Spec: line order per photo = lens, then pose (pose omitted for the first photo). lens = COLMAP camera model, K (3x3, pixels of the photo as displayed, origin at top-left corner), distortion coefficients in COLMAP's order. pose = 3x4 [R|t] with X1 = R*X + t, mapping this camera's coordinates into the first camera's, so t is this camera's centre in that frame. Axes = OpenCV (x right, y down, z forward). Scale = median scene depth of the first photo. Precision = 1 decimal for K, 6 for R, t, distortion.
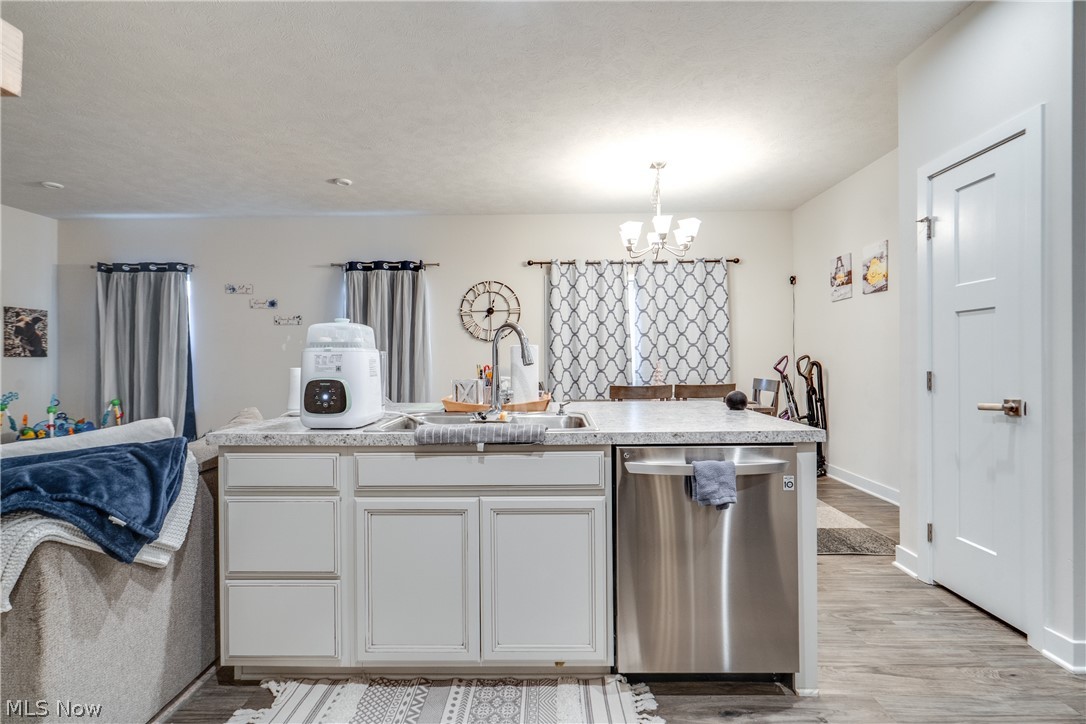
lens RADIAL K [[496.5, 0, 546.1], [0, 496.5, 360.9], [0, 0, 1]] dist [-0.004355, 0.002286]
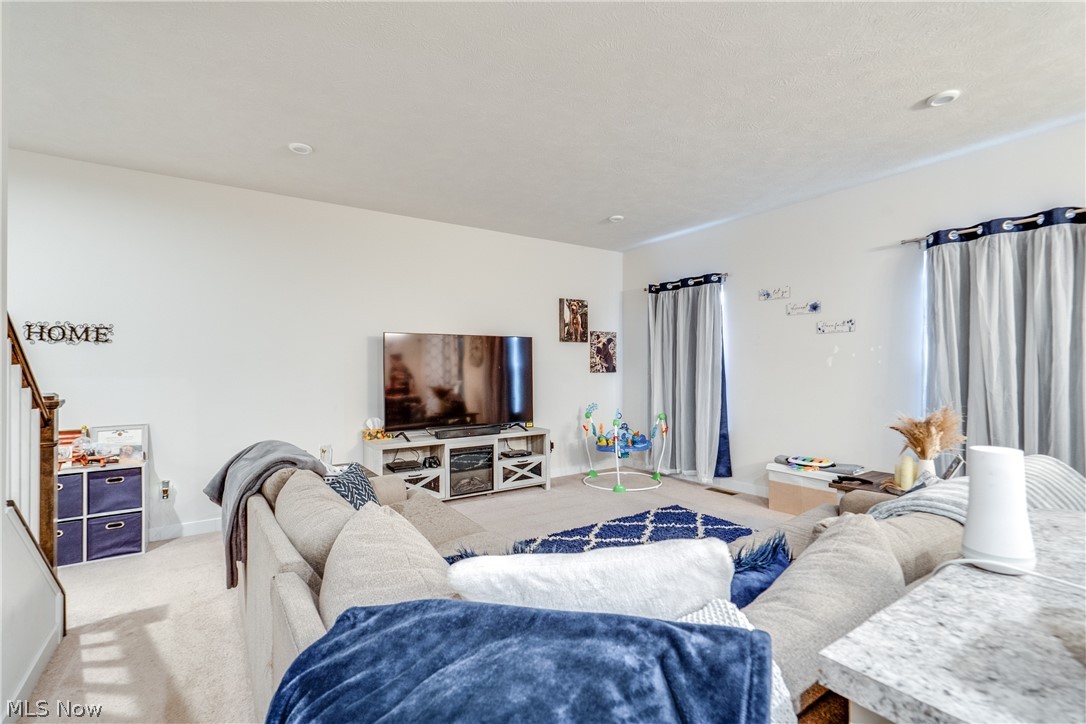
lens RADIAL K [[496.5, 0, 541.7], [0, 496.5, 366.1], [0, 0, 1]] dist [-0.004355, 0.002286]
pose [[0.572985, -0.001683, -0.819564, -0.155962], [0.001732, 0.999998, -0.000843, -0.021609], [0.819564, -0.000937, 0.572987, 0.192495]]
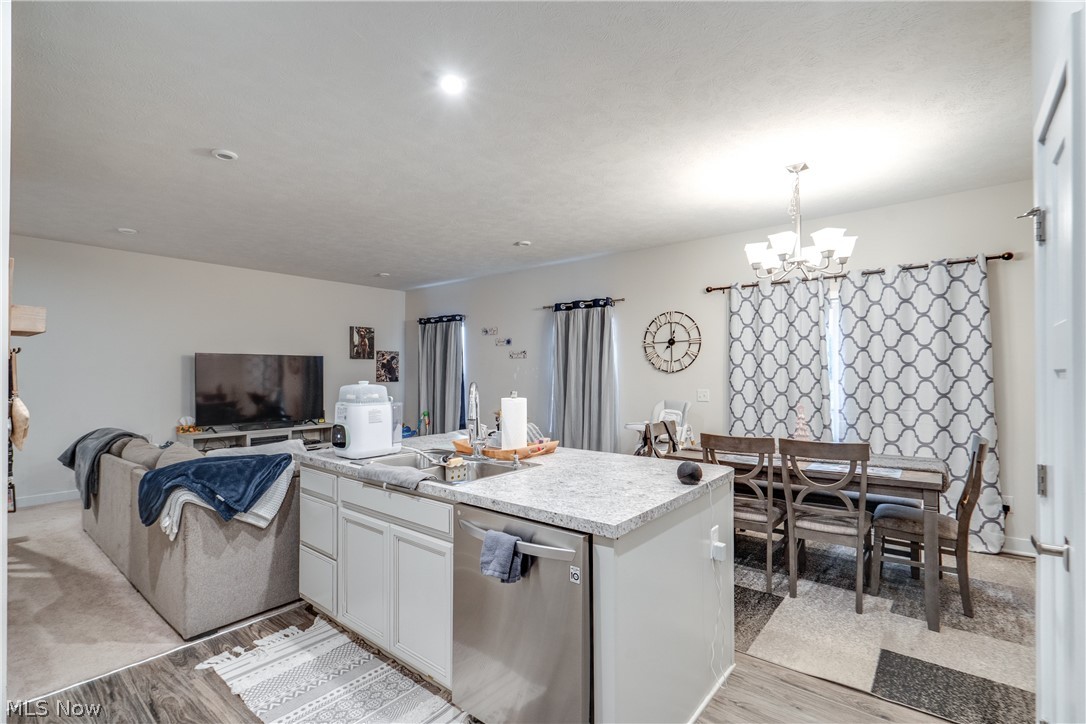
lens RADIAL K [[496.5, 0, 541.4], [0, 496.5, 370.1], [0, 0, 1]] dist [-0.004355, 0.002286]
pose [[0.778558, 0.002095, -0.627569, 0.313262], [-0.005558, 0.999978, -0.003557, -0.040442], [0.627548, 0.006257, 0.778553, 0.072898]]
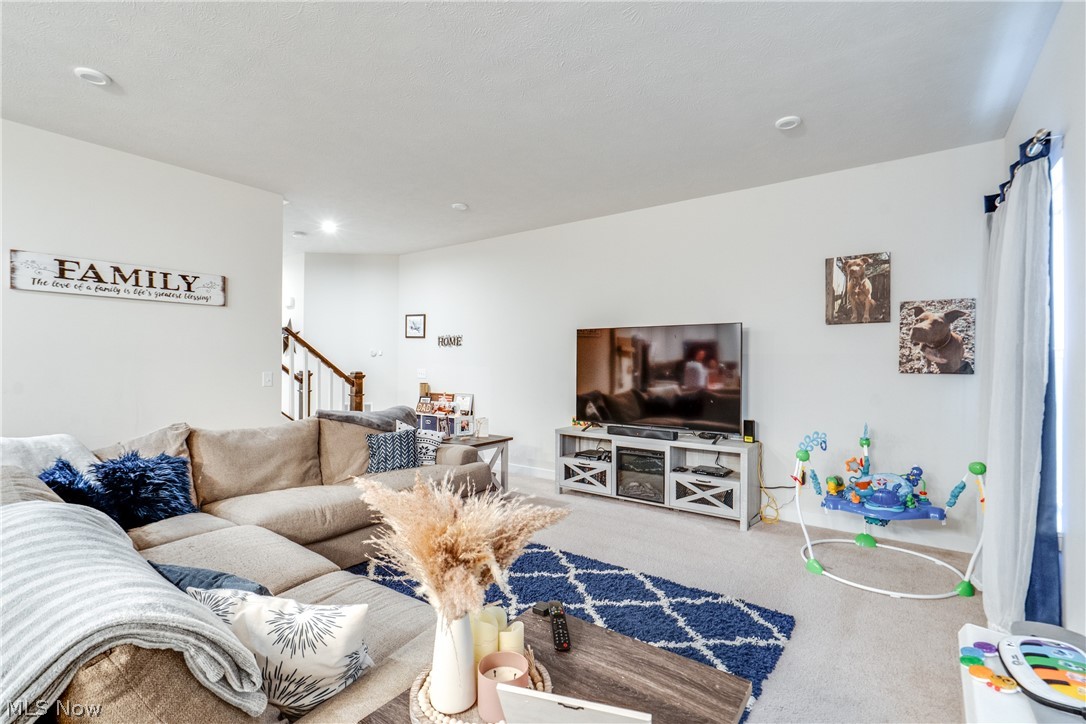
lens RADIAL K [[496.5, 0, 550.5], [0, 496.5, 363.0], [0, 0, 1]] dist [-0.004355, 0.002286]
pose [[-0.583714, 0.005037, -0.811943, -0.209322], [-0.004071, 0.999950, 0.009130, -0.025280], [0.811949, 0.008635, -0.583665, 0.932256]]
